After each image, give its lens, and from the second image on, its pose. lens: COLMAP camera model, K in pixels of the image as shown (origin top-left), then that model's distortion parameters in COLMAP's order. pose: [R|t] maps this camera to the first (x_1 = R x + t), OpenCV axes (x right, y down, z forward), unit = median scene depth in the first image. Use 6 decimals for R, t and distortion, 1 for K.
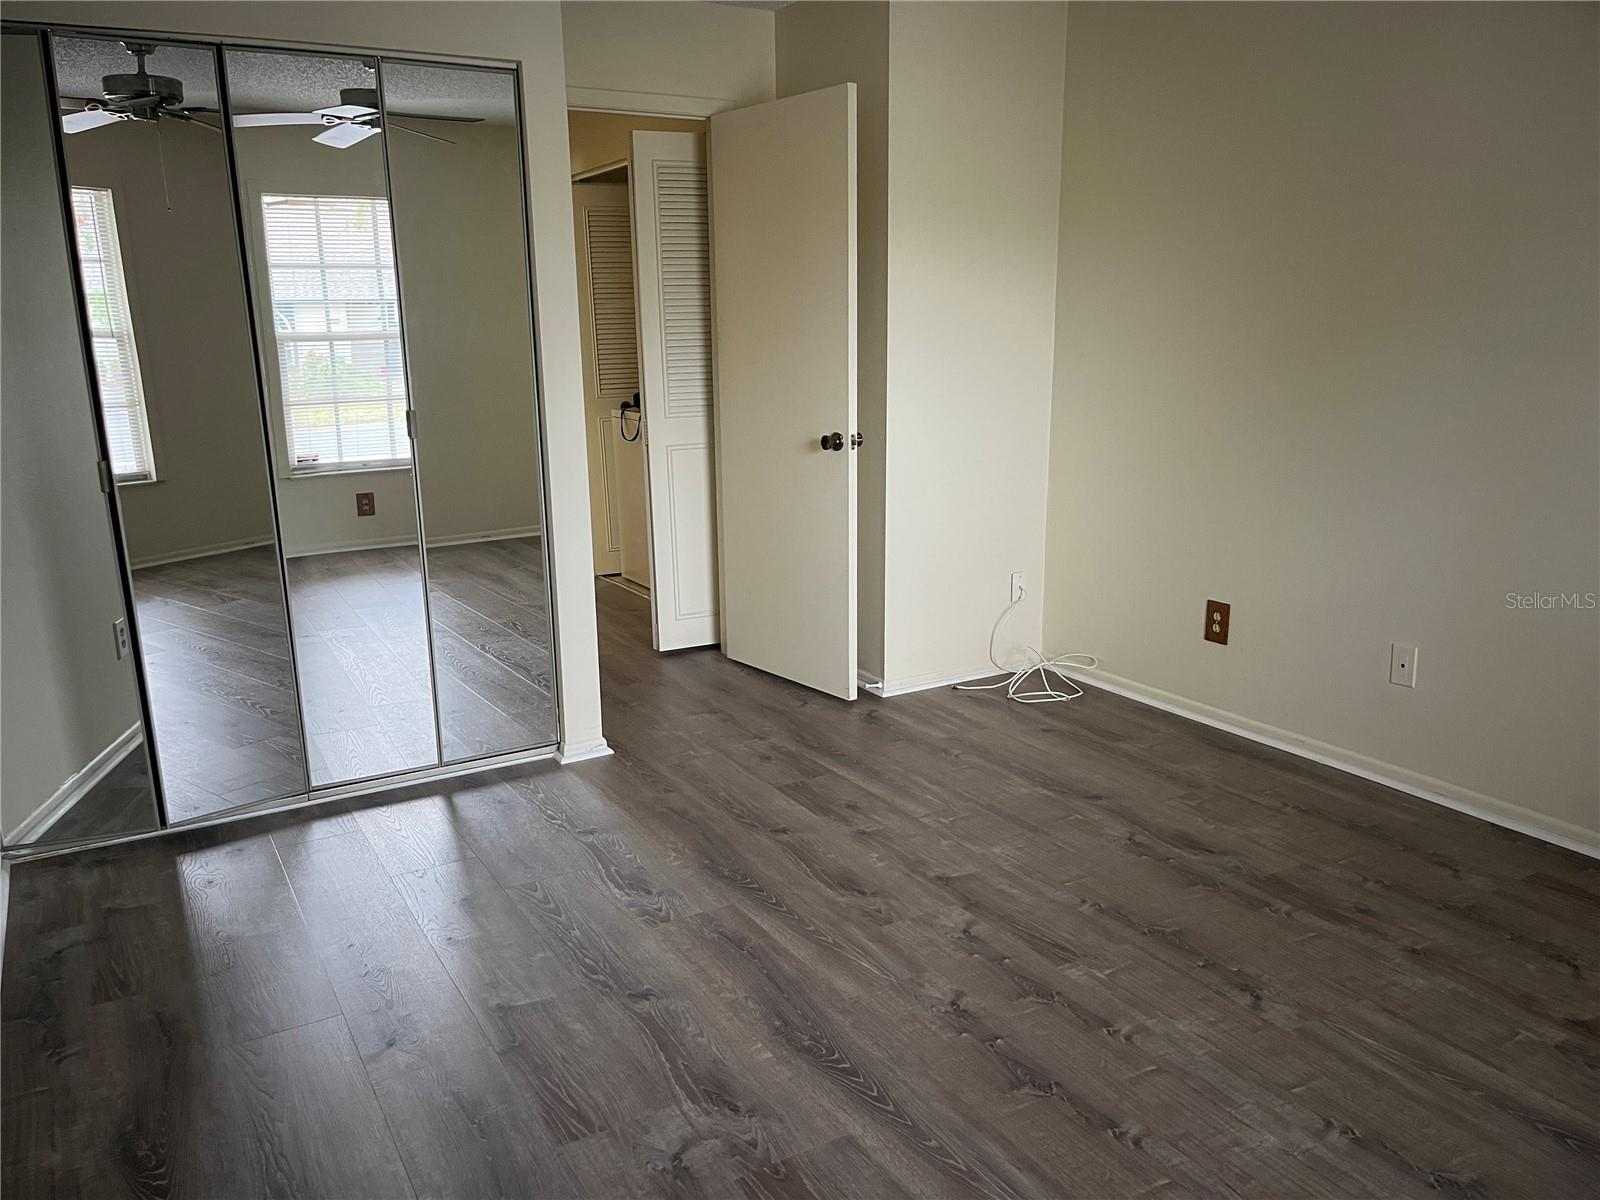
lens RADIAL K [[1216.6, 0, 798.9], [0, 1216.6, 601.4], [0, 0, 1]] dist [0.047797, -0.053457]
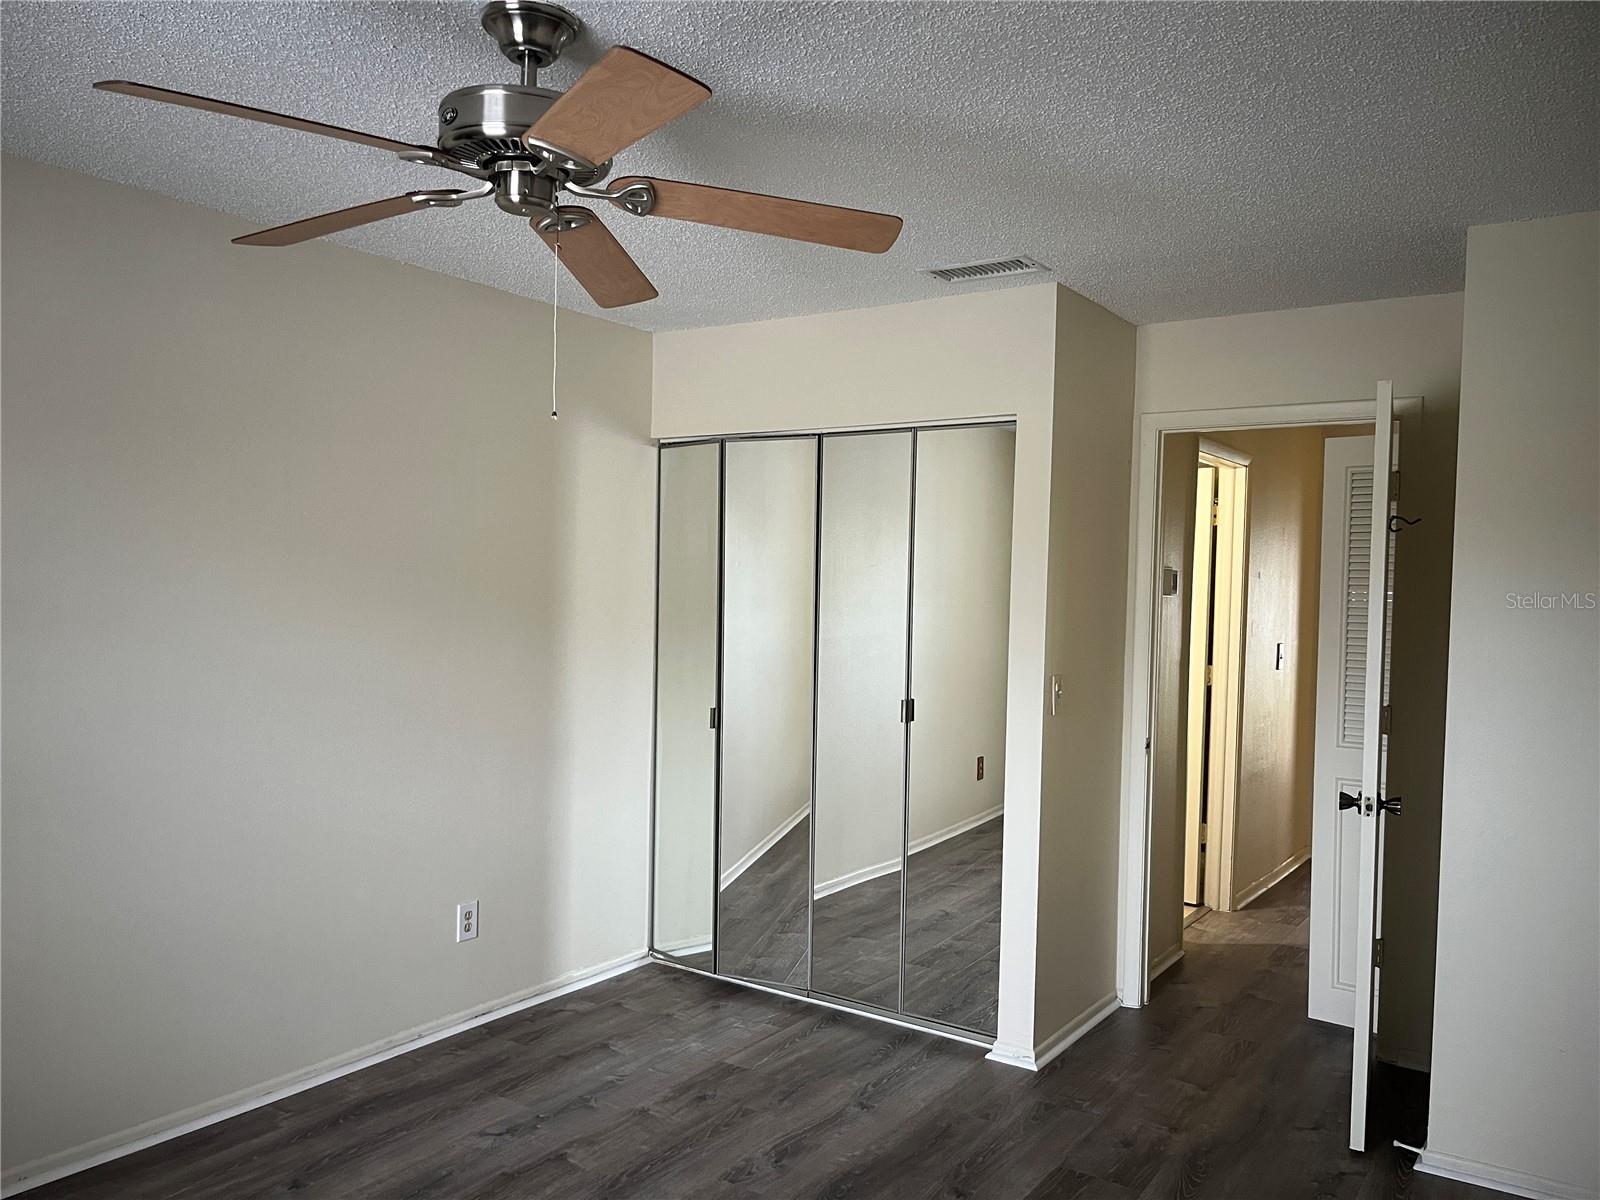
lens RADIAL K [[1216.6, 0, 799.0], [0, 1216.6, 599.9], [0, 0, 1]] dist [0.047797, -0.053457]
pose [[0.422465, 0.041394, -0.905433, 0.712081], [-0.233713, 0.970151, -0.064695, -0.148848], [0.875729, 0.238943, 0.419530, 0.378993]]
